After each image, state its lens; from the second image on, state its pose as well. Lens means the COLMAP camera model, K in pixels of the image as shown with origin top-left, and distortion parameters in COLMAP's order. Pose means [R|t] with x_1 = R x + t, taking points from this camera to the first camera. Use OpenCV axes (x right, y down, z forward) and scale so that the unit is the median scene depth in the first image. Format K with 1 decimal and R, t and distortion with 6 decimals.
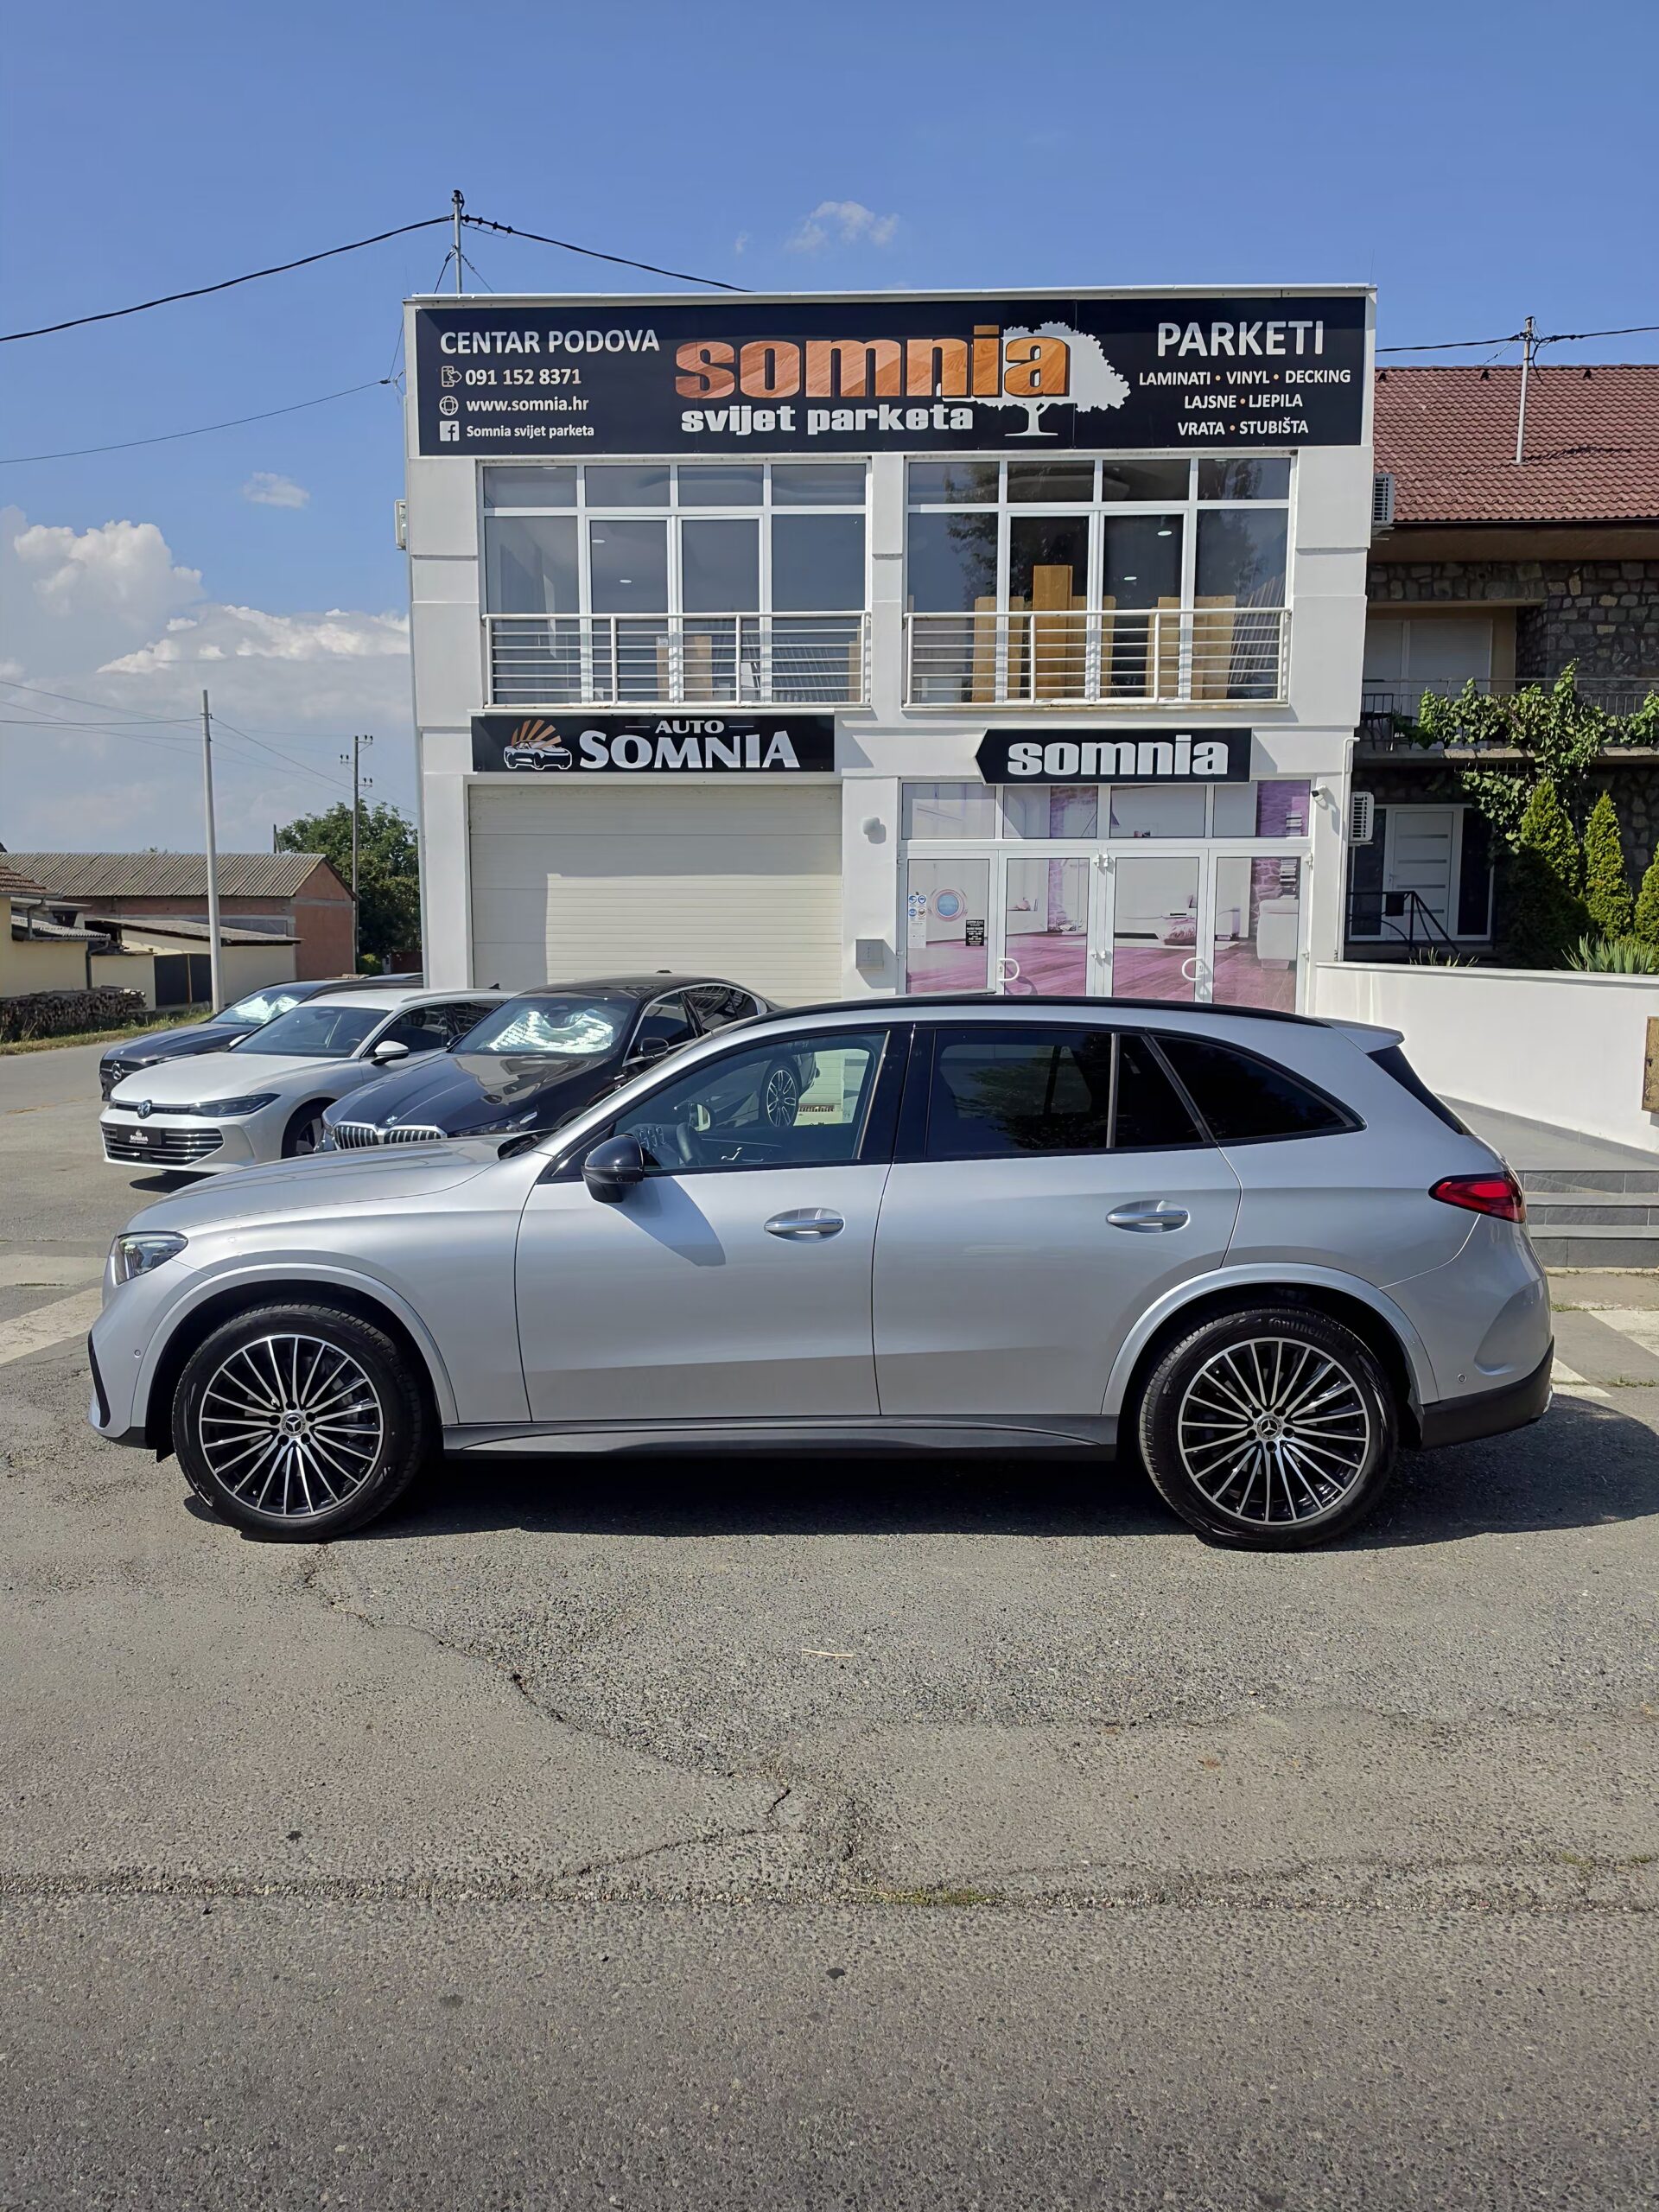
lens RADIAL K [[1508.6, 0, 809.6], [0, 1508.6, 1115.1], [0, 0, 1]] dist [0.086233, -0.162559]
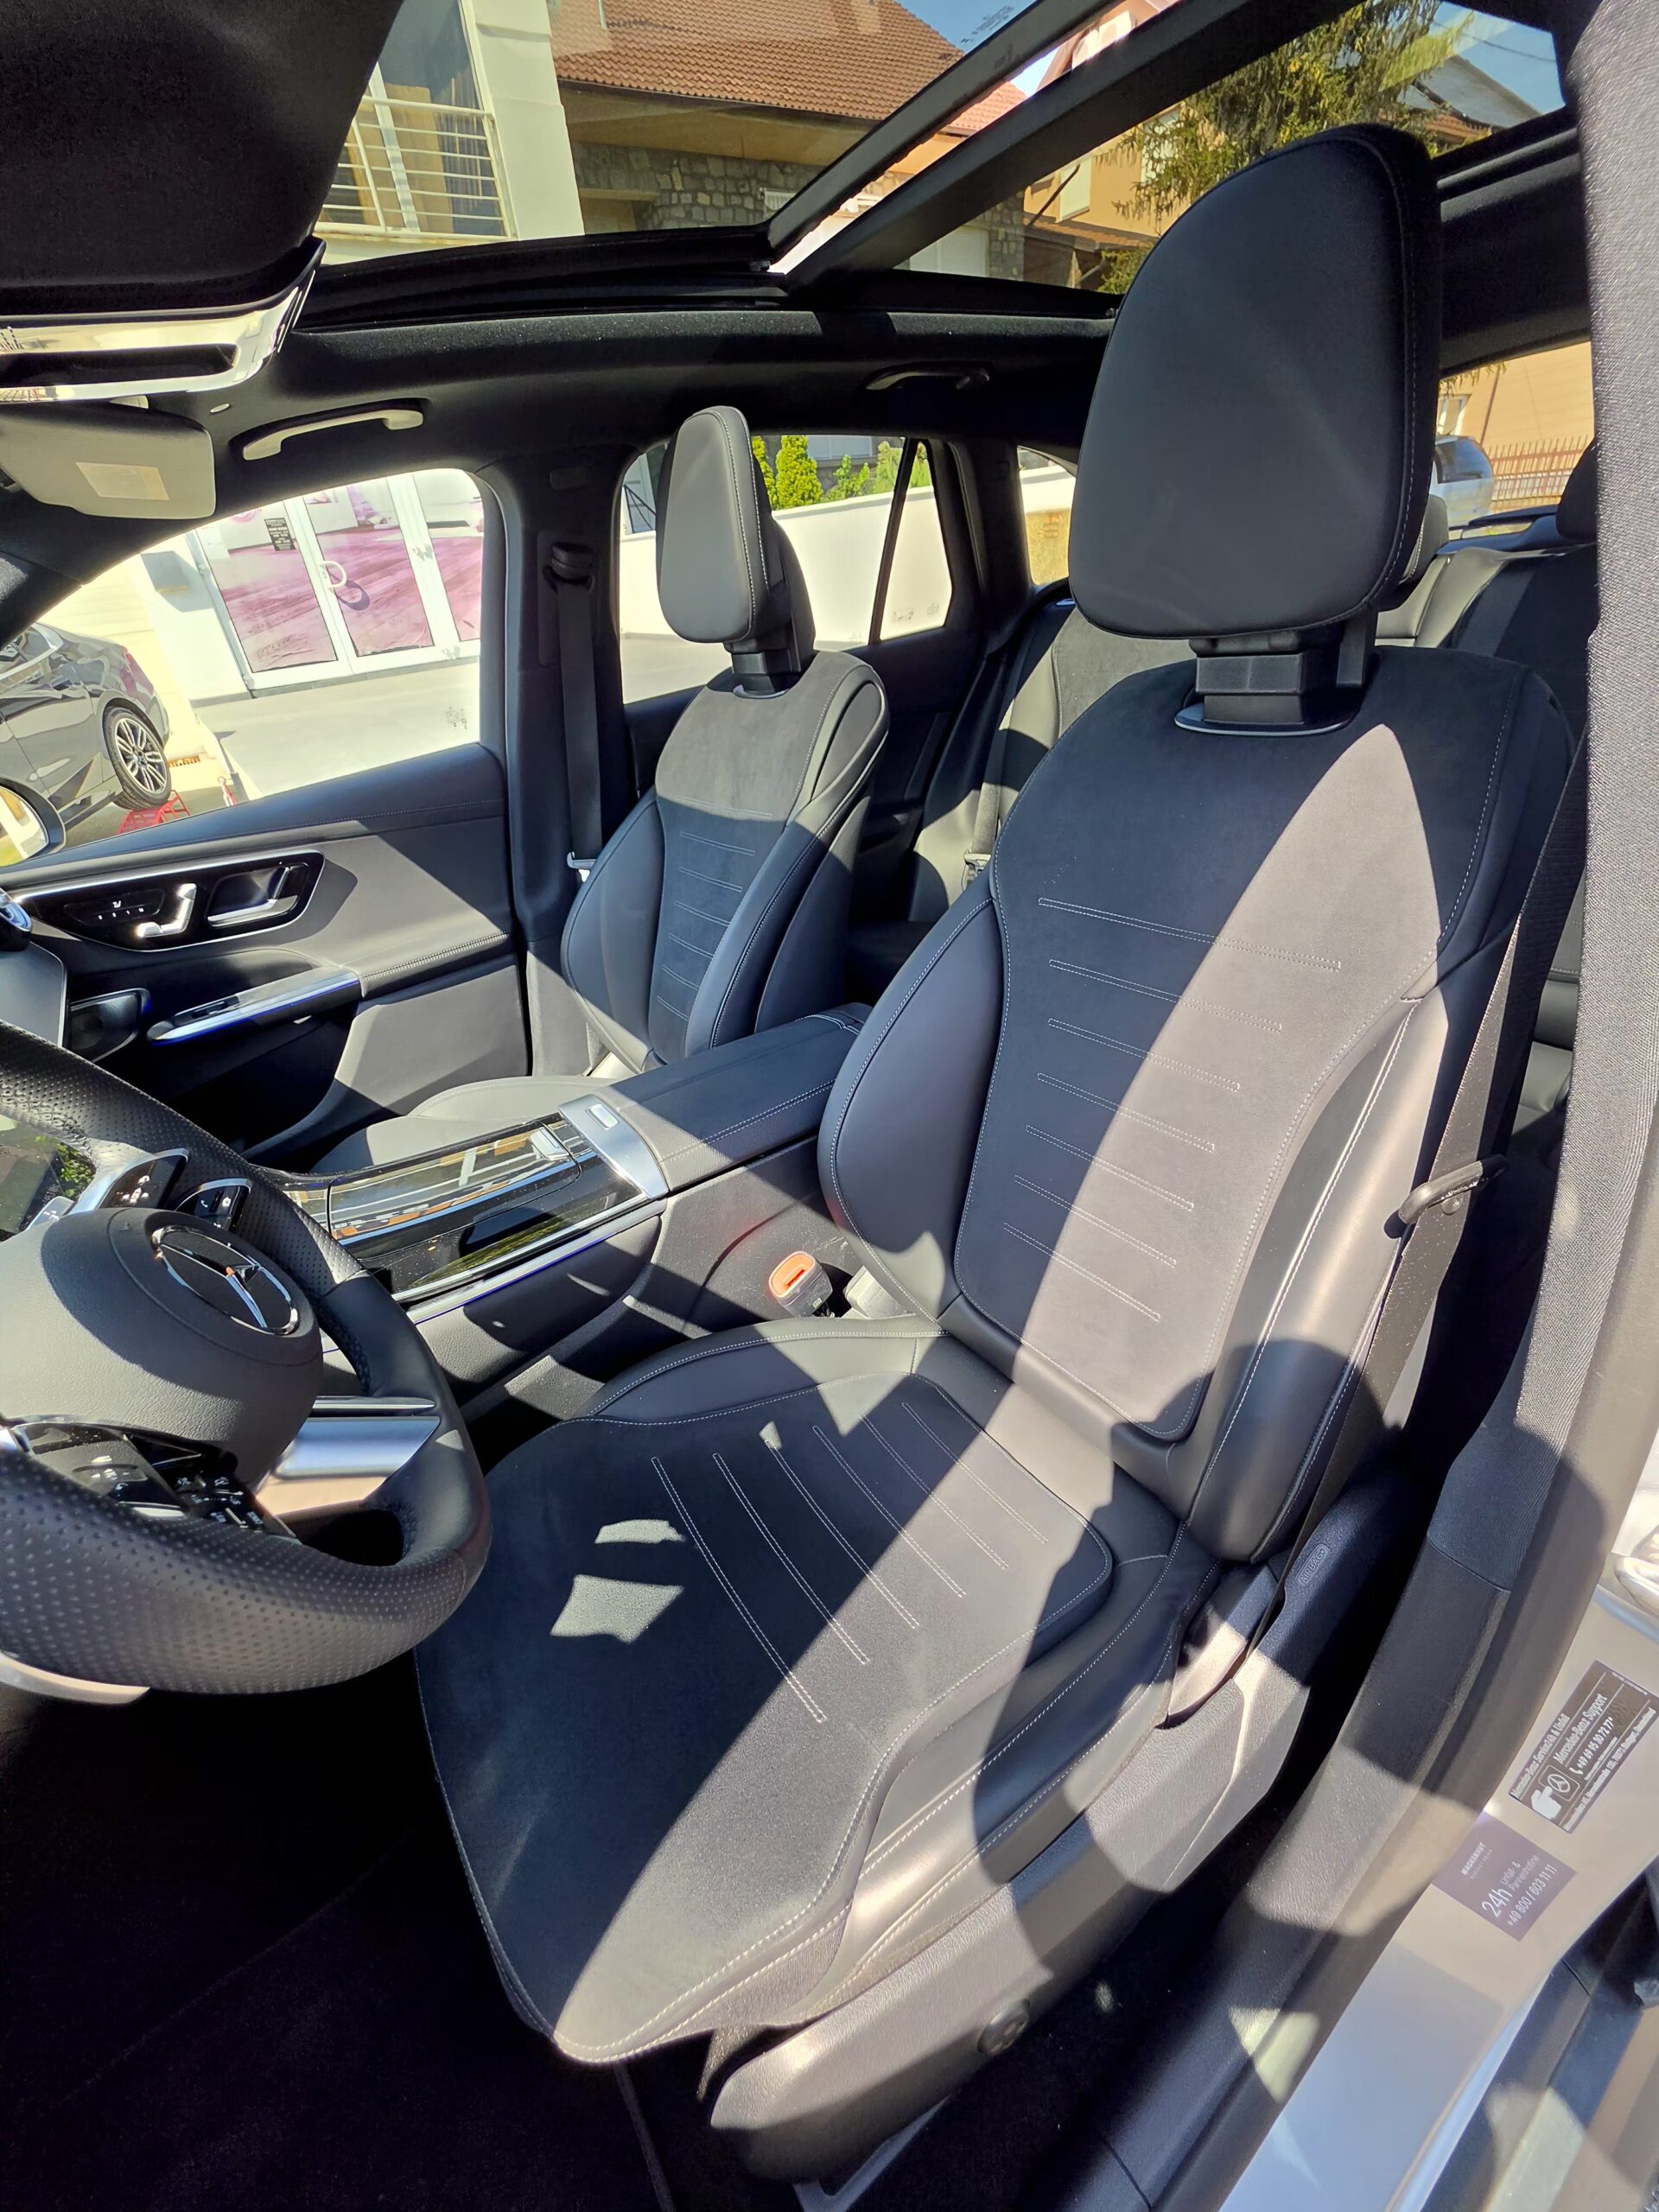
lens RADIAL K [[902.9, 0, 825.4], [0, 902.9, 1110.7], [0, 0, 1]] dist [-0.002178, -0.000050]
pose [[0.806701, -0.379625, 0.452900, -0.009657], [0.162124, 0.879143, 0.448133, 0.000344], [-0.568287, -0.288083, 0.770752, 0.264466]]
